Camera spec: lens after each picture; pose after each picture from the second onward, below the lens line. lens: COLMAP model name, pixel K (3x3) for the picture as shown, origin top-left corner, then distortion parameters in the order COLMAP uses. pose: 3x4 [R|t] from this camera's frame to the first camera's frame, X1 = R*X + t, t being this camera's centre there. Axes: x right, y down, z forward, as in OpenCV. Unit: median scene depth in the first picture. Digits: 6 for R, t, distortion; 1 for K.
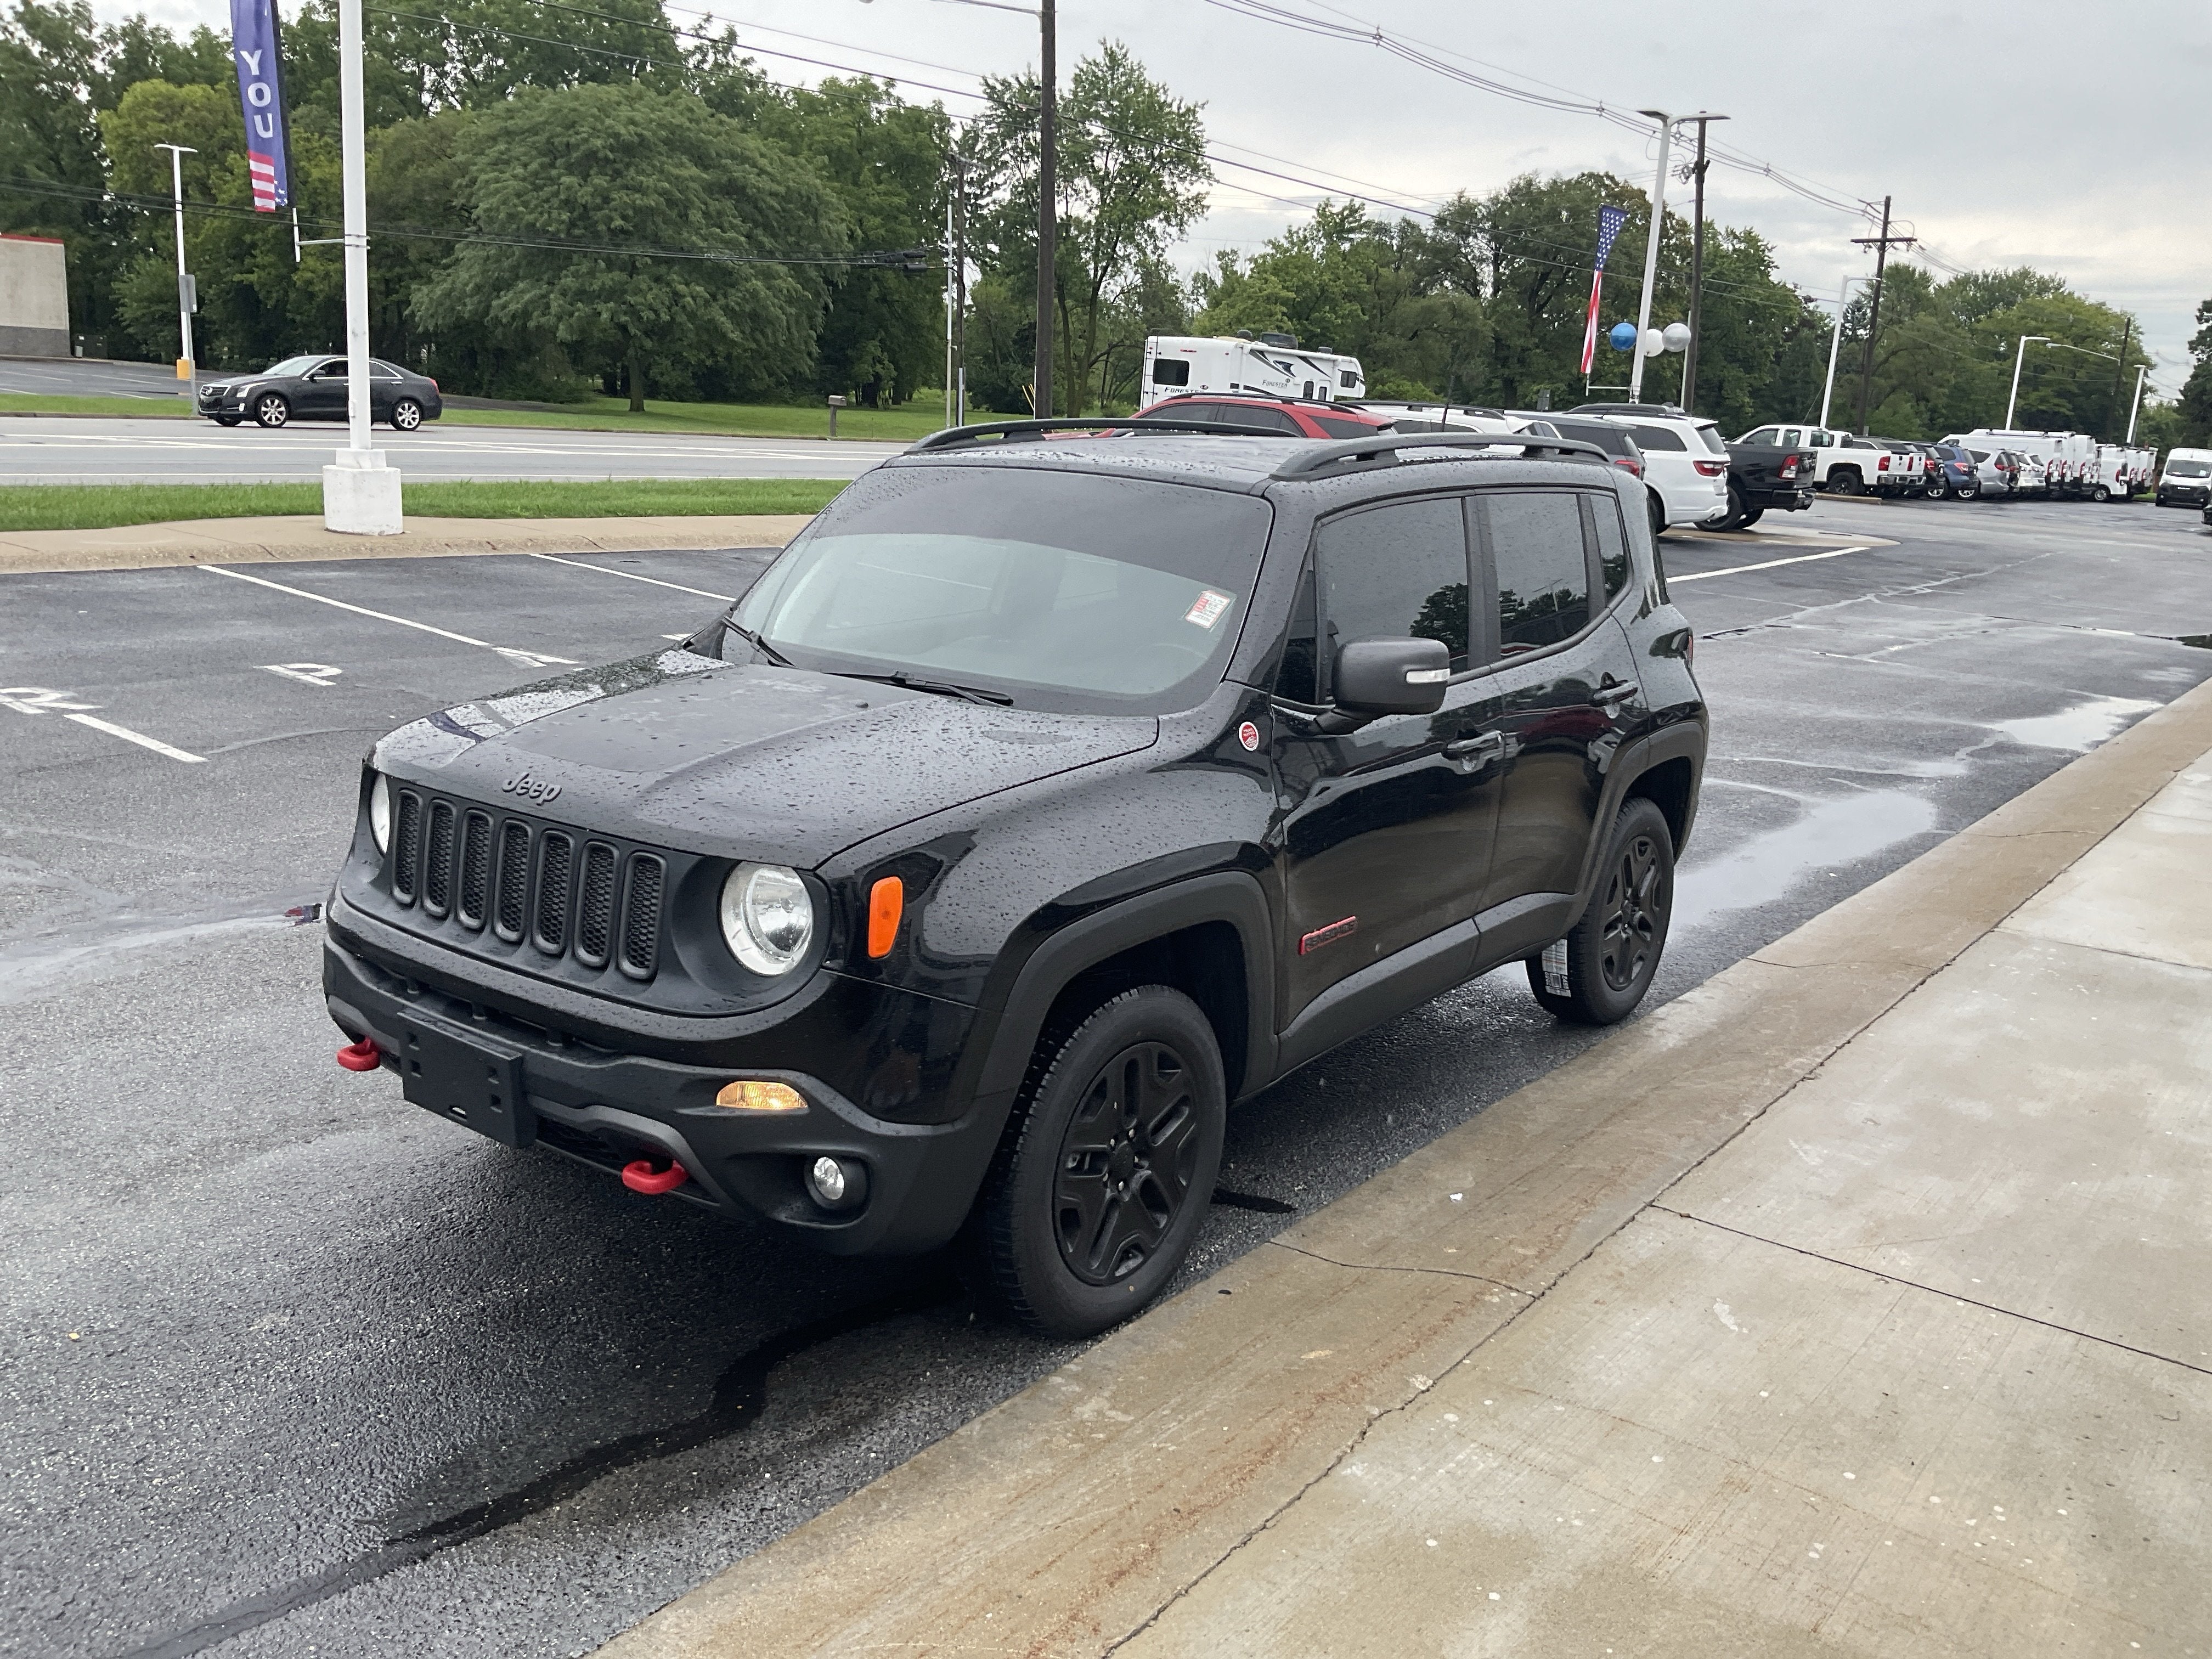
lens RADIAL K [[1811.3, 0, 1060.9], [0, 1811.3, 836.4], [0, 0, 1]] dist [0.011129, -0.053478]
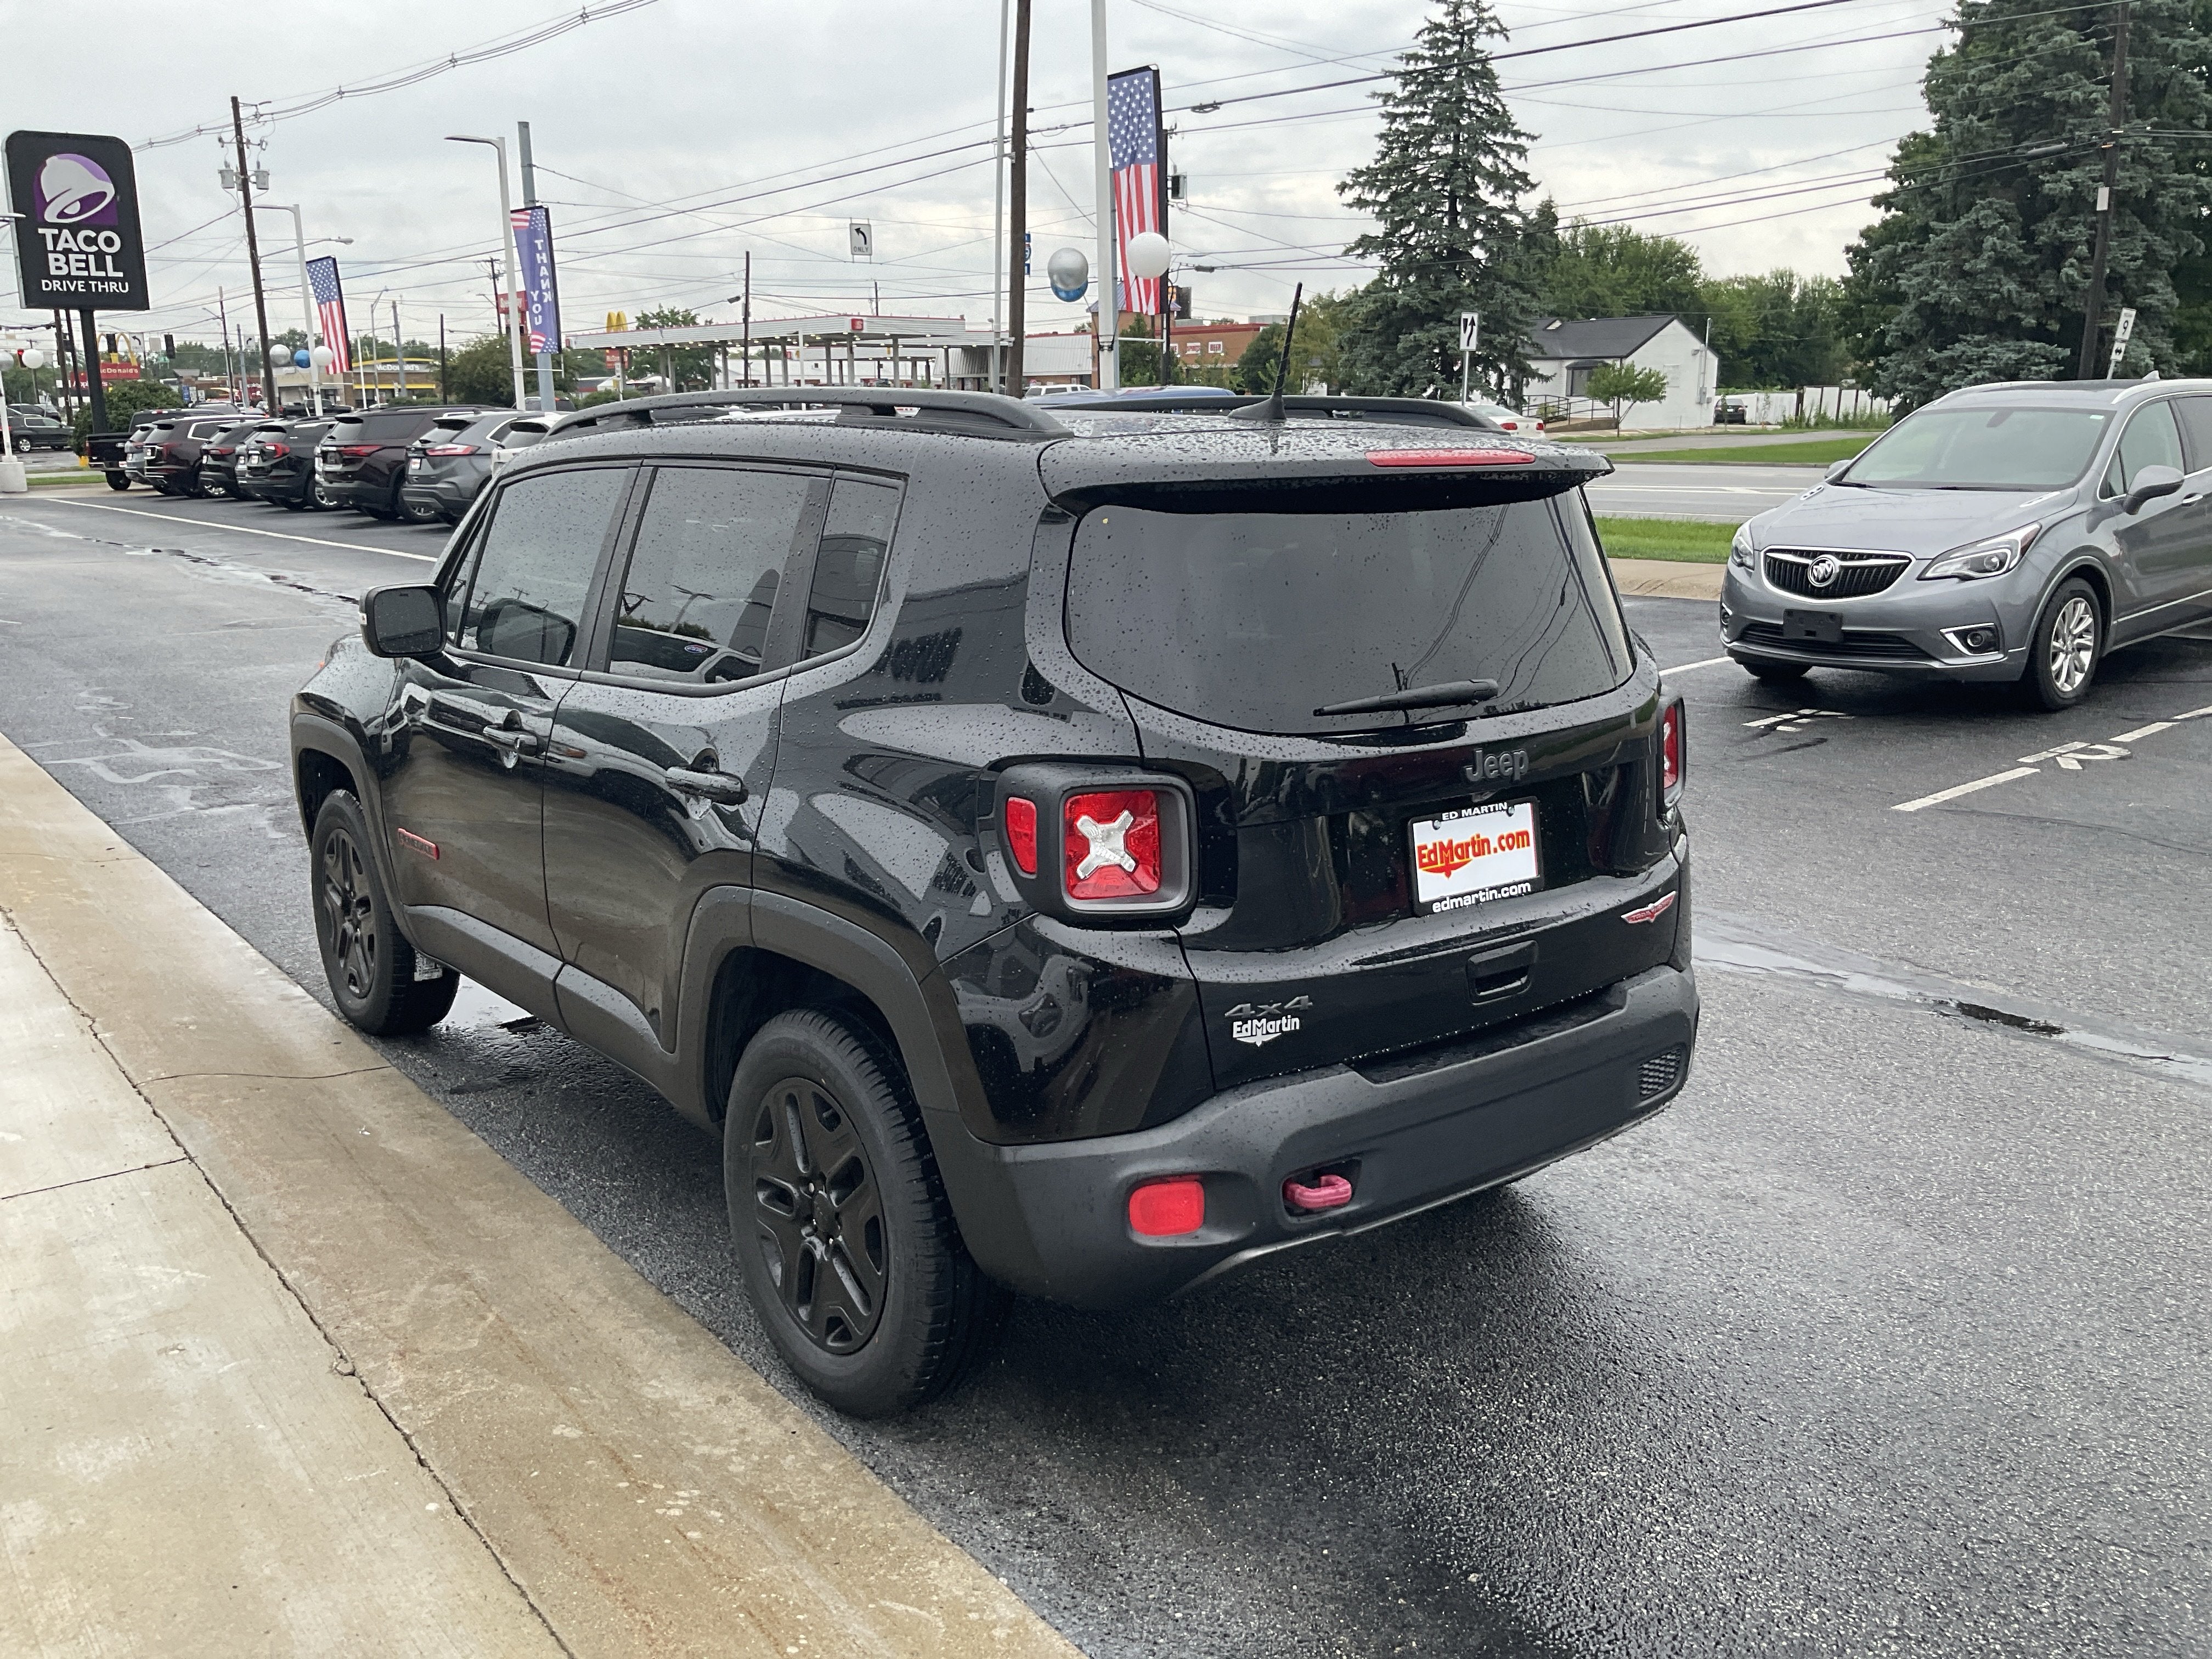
lens RADIAL K [[1834.8, 0, 1132.3], [0, 1834.8, 820.8], [0, 0, 1]] dist [-0.011155, -0.013800]
pose [[-0.211415, 0.163051, -0.963700, 0.065451], [-0.236670, 0.948105, 0.212332, -0.017512], [0.948310, 0.272969, -0.161854, 0.091119]]
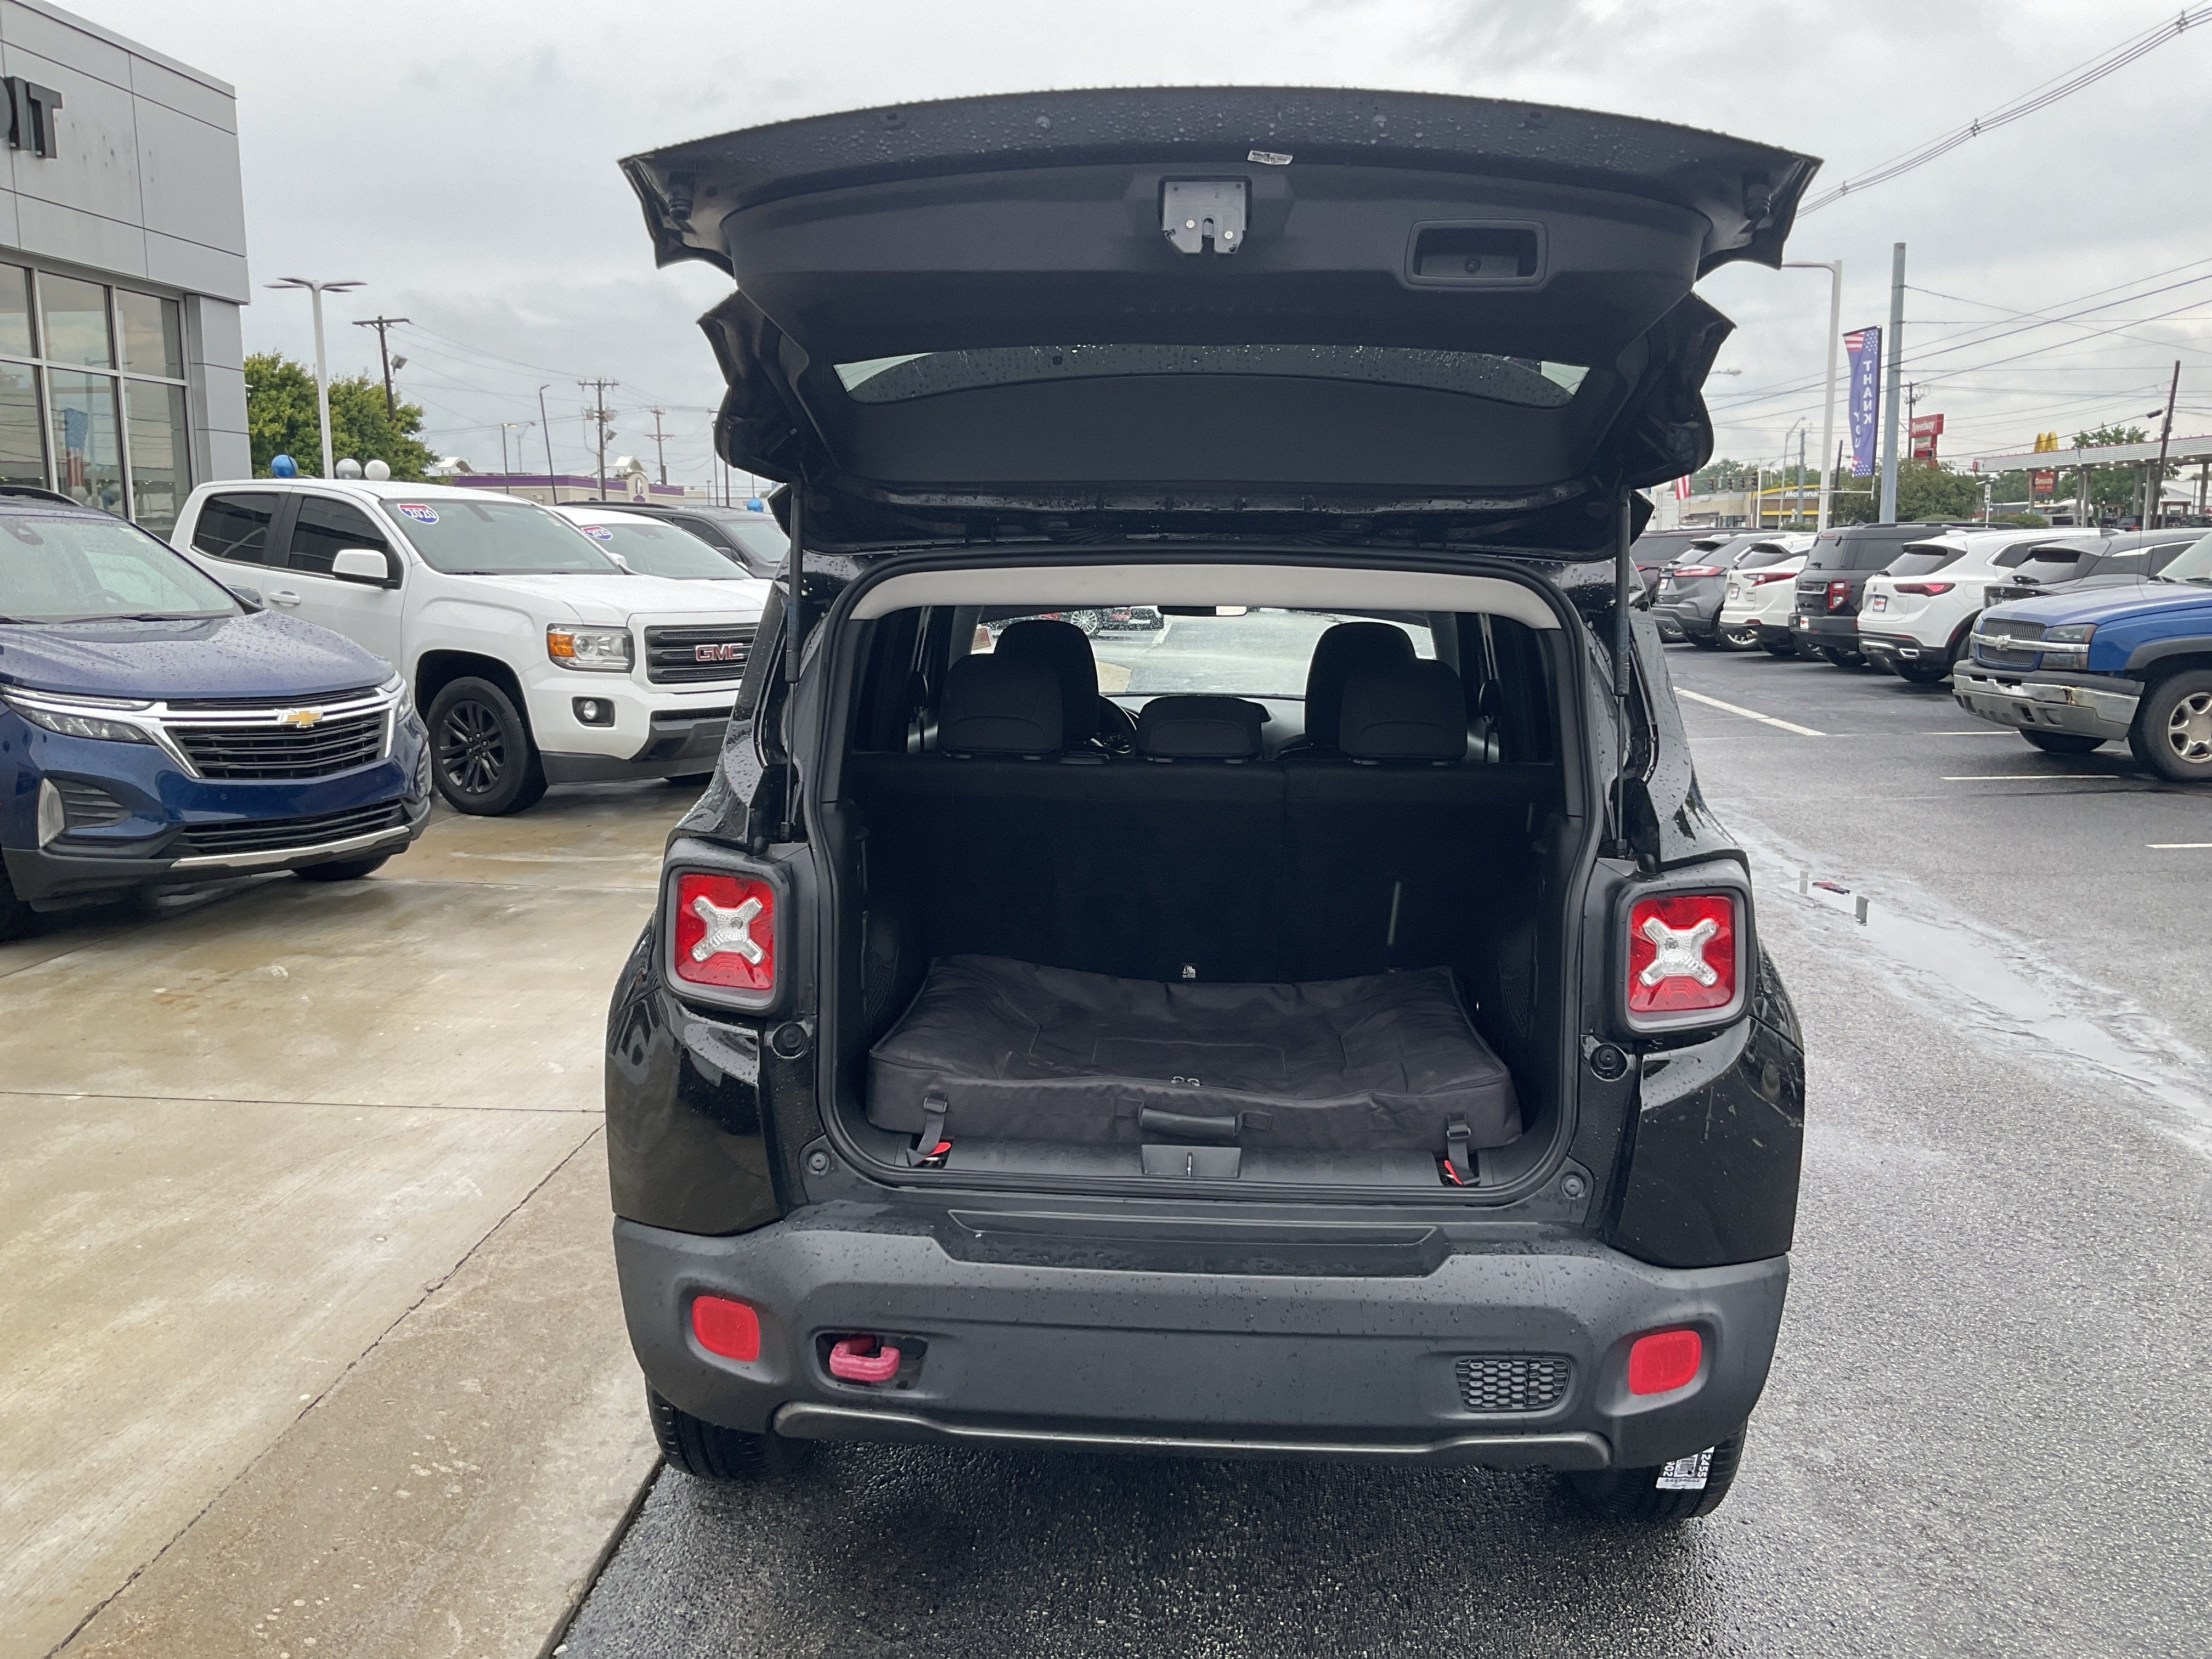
lens RADIAL K [[1833.2, 0, 1107.5], [0, 1833.2, 823.7], [0, 0, 1]] dist [0.060713, -0.131369]
pose [[-0.814455, 0.036525, -0.579077, 0.043447], [-0.176476, 0.935141, 0.307192, -0.023629], [0.552739, 0.352387, -0.755185, 0.116440]]
